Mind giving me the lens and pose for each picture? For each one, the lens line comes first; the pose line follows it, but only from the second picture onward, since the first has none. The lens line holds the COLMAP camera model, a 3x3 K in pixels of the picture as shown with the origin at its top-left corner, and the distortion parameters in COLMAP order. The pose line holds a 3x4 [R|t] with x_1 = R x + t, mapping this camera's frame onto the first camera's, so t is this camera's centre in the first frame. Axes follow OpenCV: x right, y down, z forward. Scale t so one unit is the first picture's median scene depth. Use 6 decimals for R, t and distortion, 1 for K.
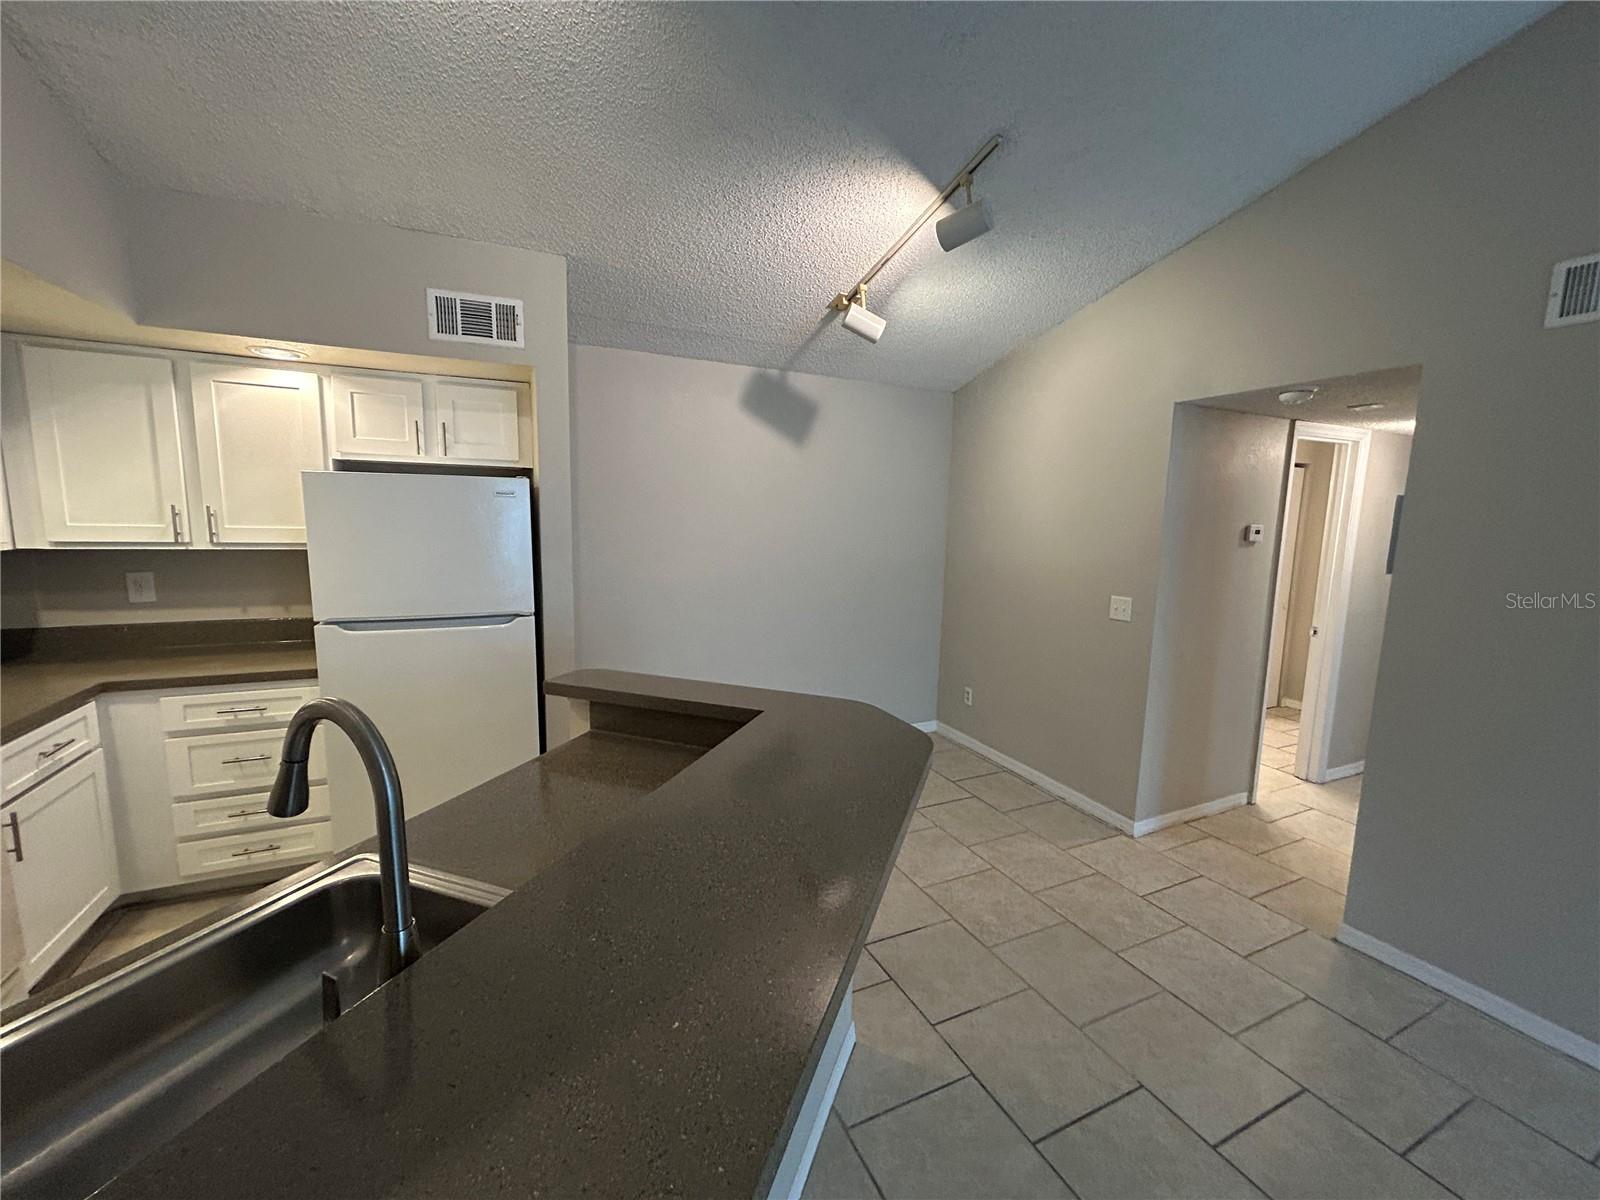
lens RADIAL K [[641.6, 0, 793.5], [0, 641.6, 599.6], [0, 0, 1]] dist [0.000717, 0.000205]
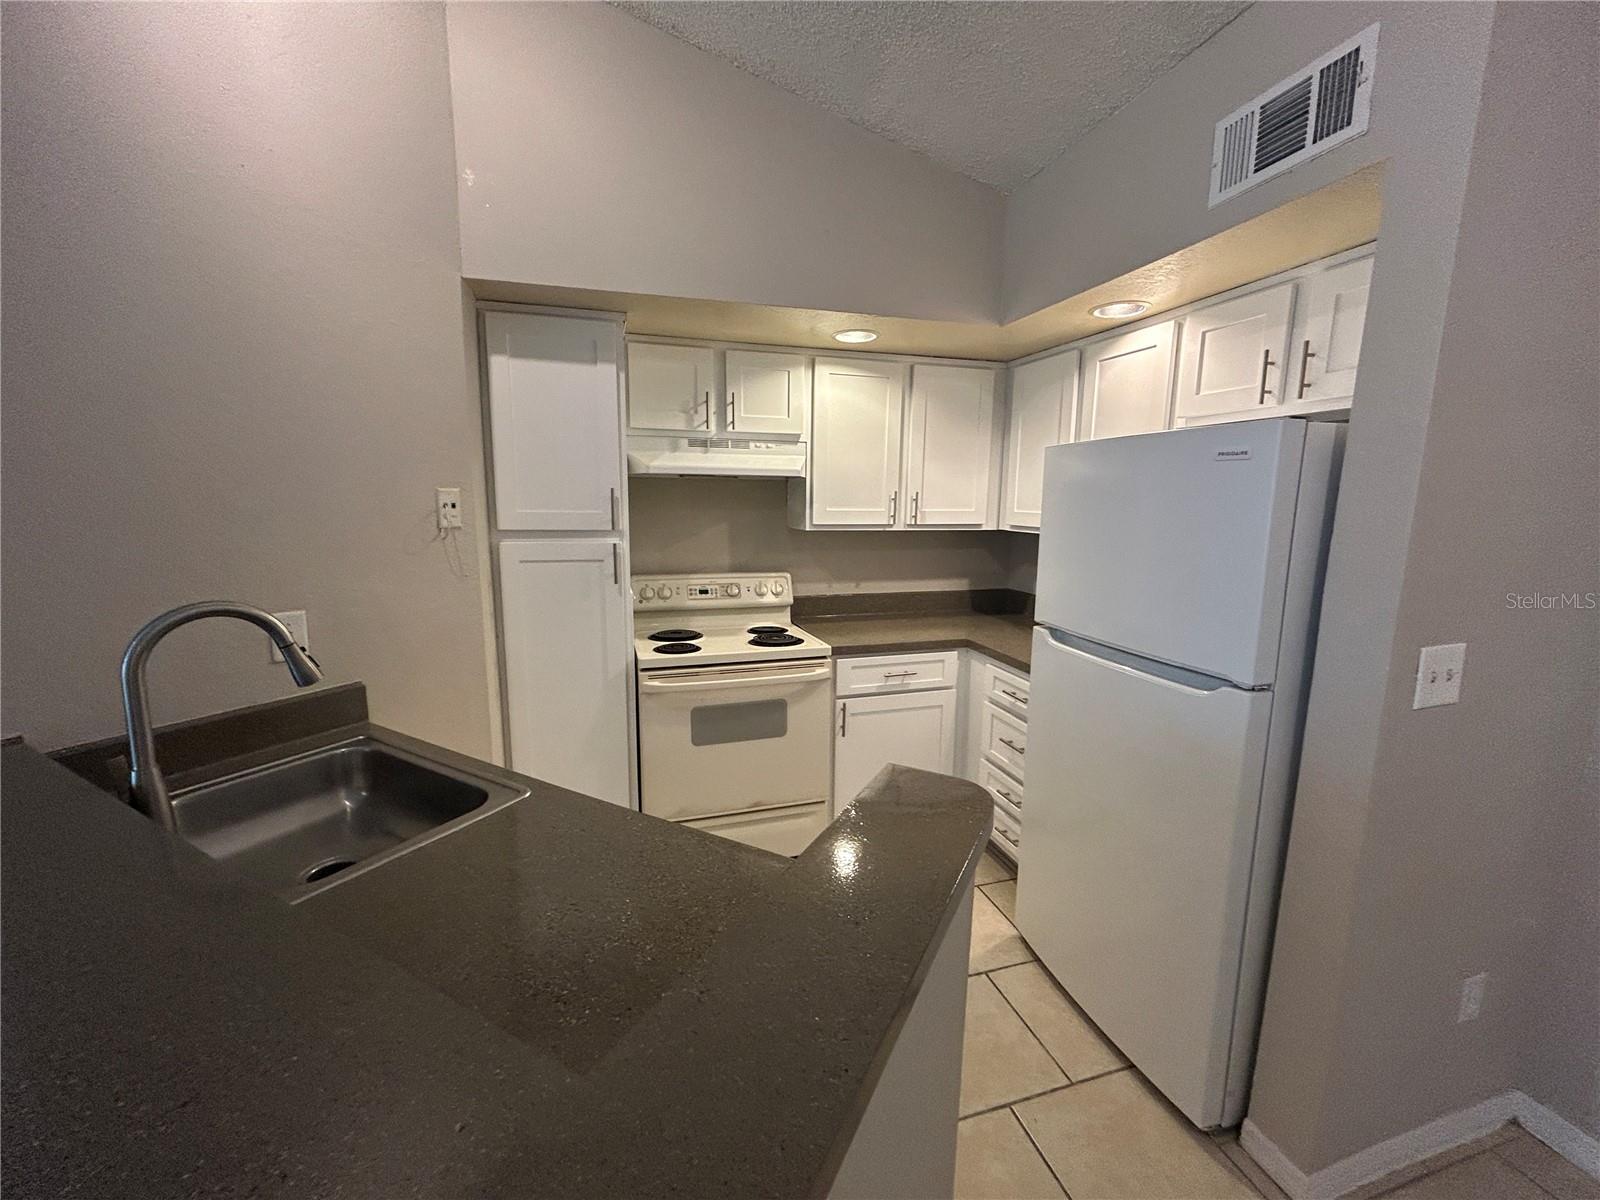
lens RADIAL K [[641.6, 0, 793.5], [0, 641.6, 599.6], [0, 0, 1]] dist [0.000717, 0.000205]
pose [[-0.158526, 0.132738, -0.978391, 0.146218], [-0.143135, 0.977365, 0.155791, -0.078607], [0.976925, 0.164739, -0.135939, 0.743996]]
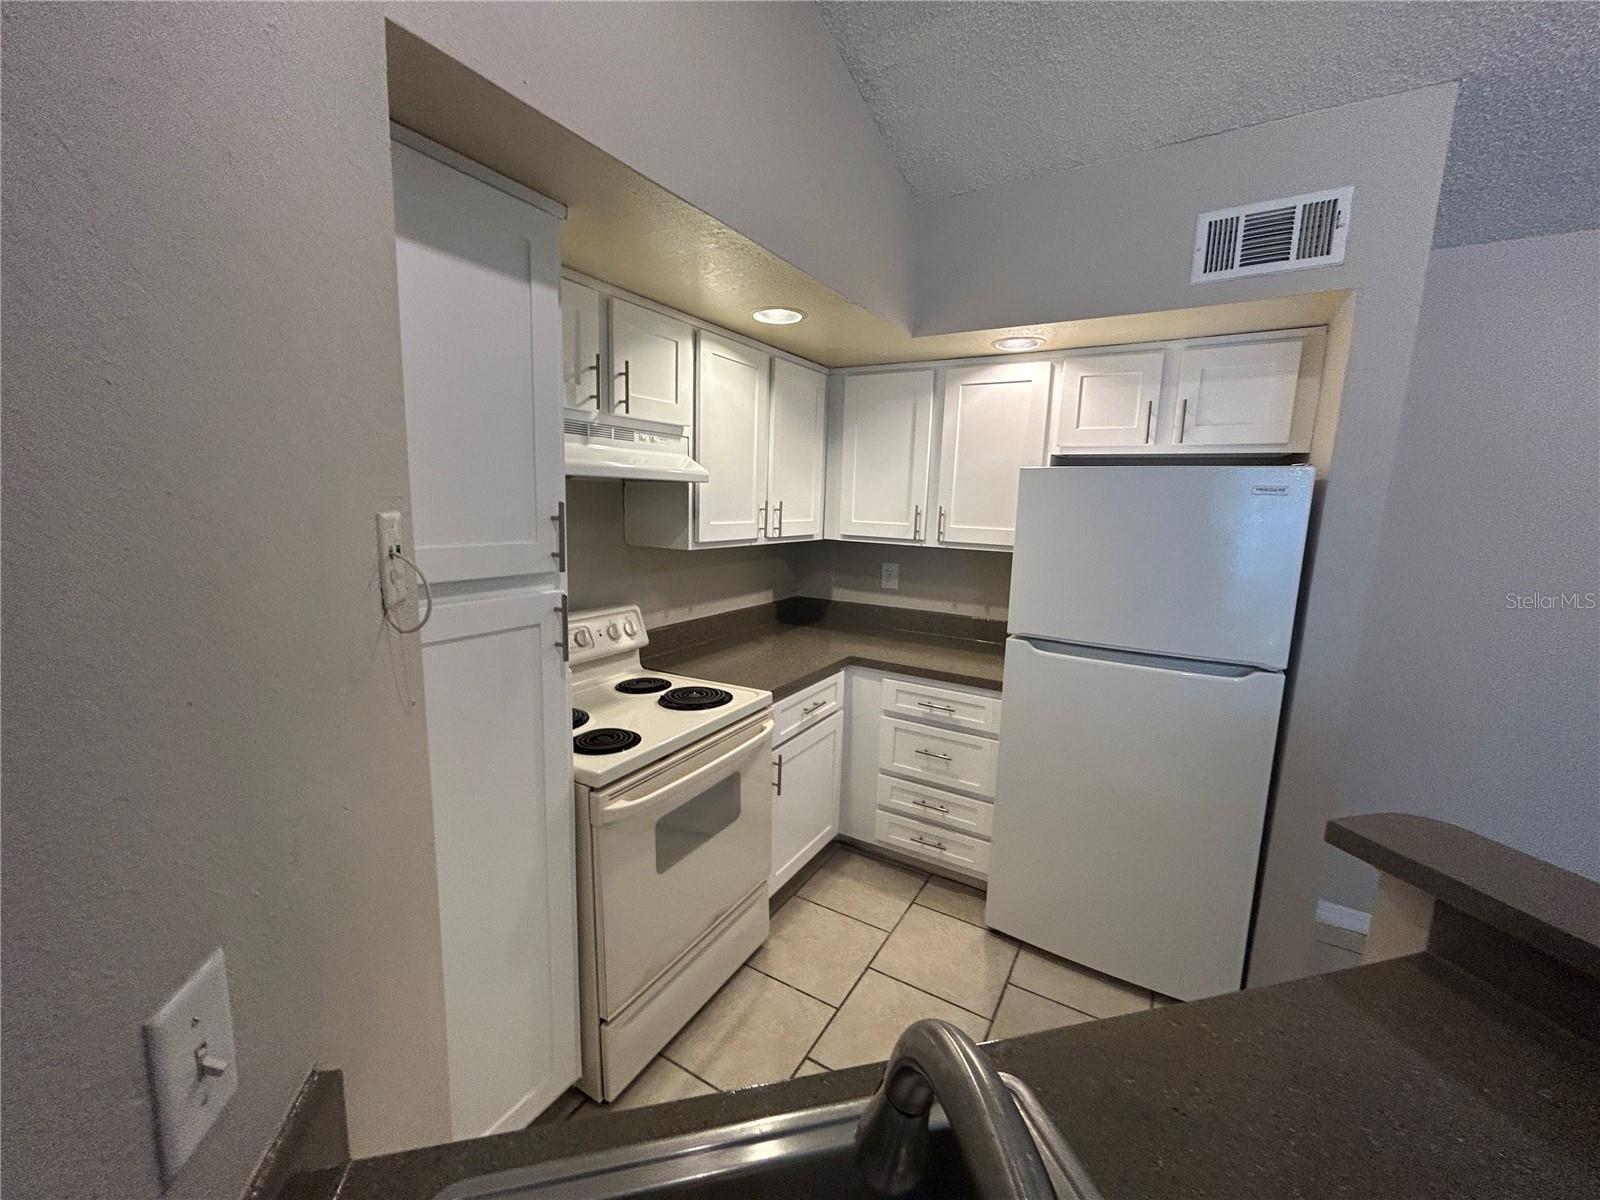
lens RADIAL K [[641.6, 0, 793.5], [0, 641.6, 599.6], [0, 0, 1]] dist [0.000717, 0.000205]
pose [[0.555008, 0.124497, -0.822476, -0.160955], [-0.124656, 0.990020, 0.065740, -0.033755], [0.822452, 0.066040, 0.564988, 0.217550]]
